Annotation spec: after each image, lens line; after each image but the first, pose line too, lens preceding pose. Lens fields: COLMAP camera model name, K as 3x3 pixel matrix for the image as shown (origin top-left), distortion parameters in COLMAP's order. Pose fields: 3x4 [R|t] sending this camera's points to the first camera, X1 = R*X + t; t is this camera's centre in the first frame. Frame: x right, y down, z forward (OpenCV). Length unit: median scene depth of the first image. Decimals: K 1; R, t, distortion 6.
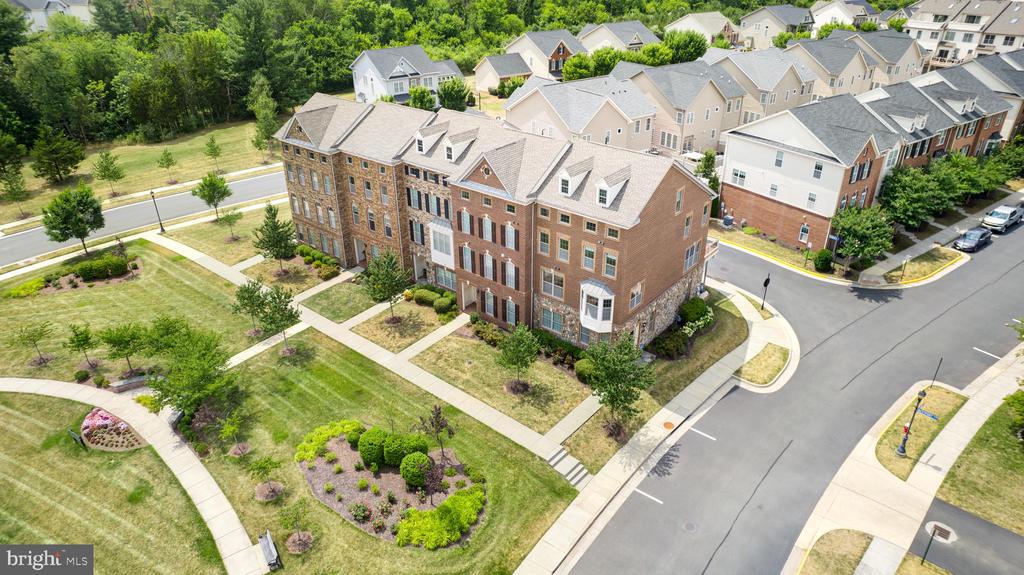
lens RADIAL K [[660.0, 0, 512.0], [0, 660.0, 287.5], [0, 0, 1]] dist [-0.070111, 0.058709]
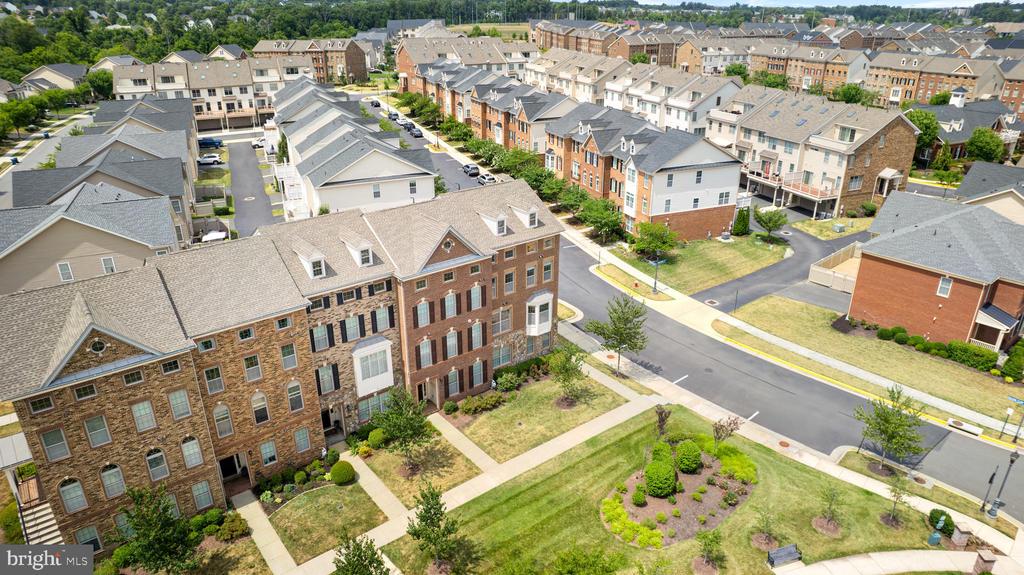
lens RADIAL K [[660.0, 0, 512.0], [0, 660.0, 287.5], [0, 0, 1]] dist [-0.070111, 0.058709]
pose [[0.207360, -0.382594, 0.900346, -0.838426], [0.464682, 0.848414, 0.253504, -0.300889], [-0.860856, 0.365808, 0.353712, 0.564329]]
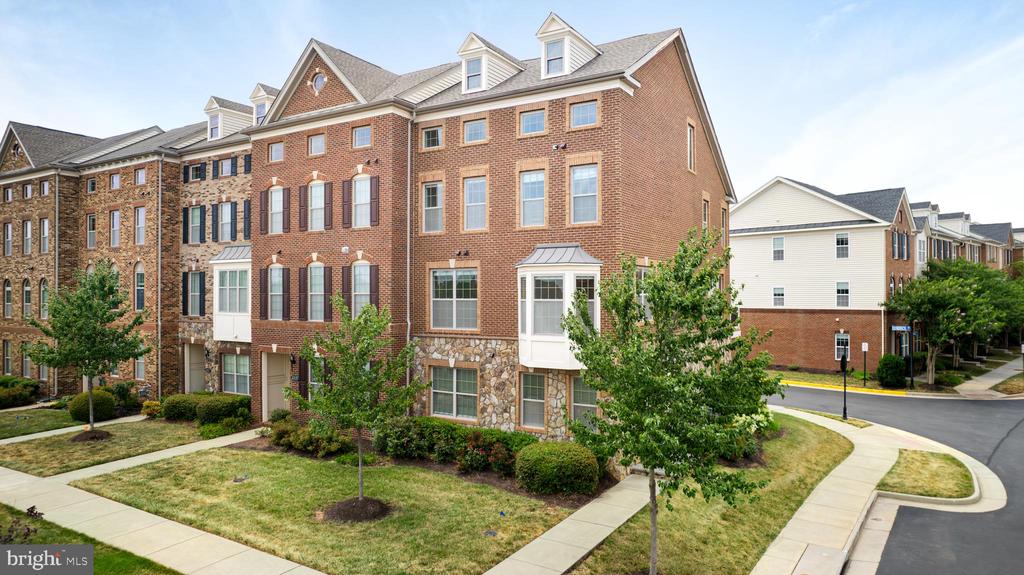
lens RADIAL K [[660.0, 0, 512.0], [0, 660.0, 287.5], [0, 0, 1]] dist [-0.070111, 0.058709]
pose [[0.989051, 0.008411, 0.147333, 0.033279], [0.064085, 0.874845, -0.480144, 0.198410], [-0.132932, 0.484329, 0.864728, 0.579358]]
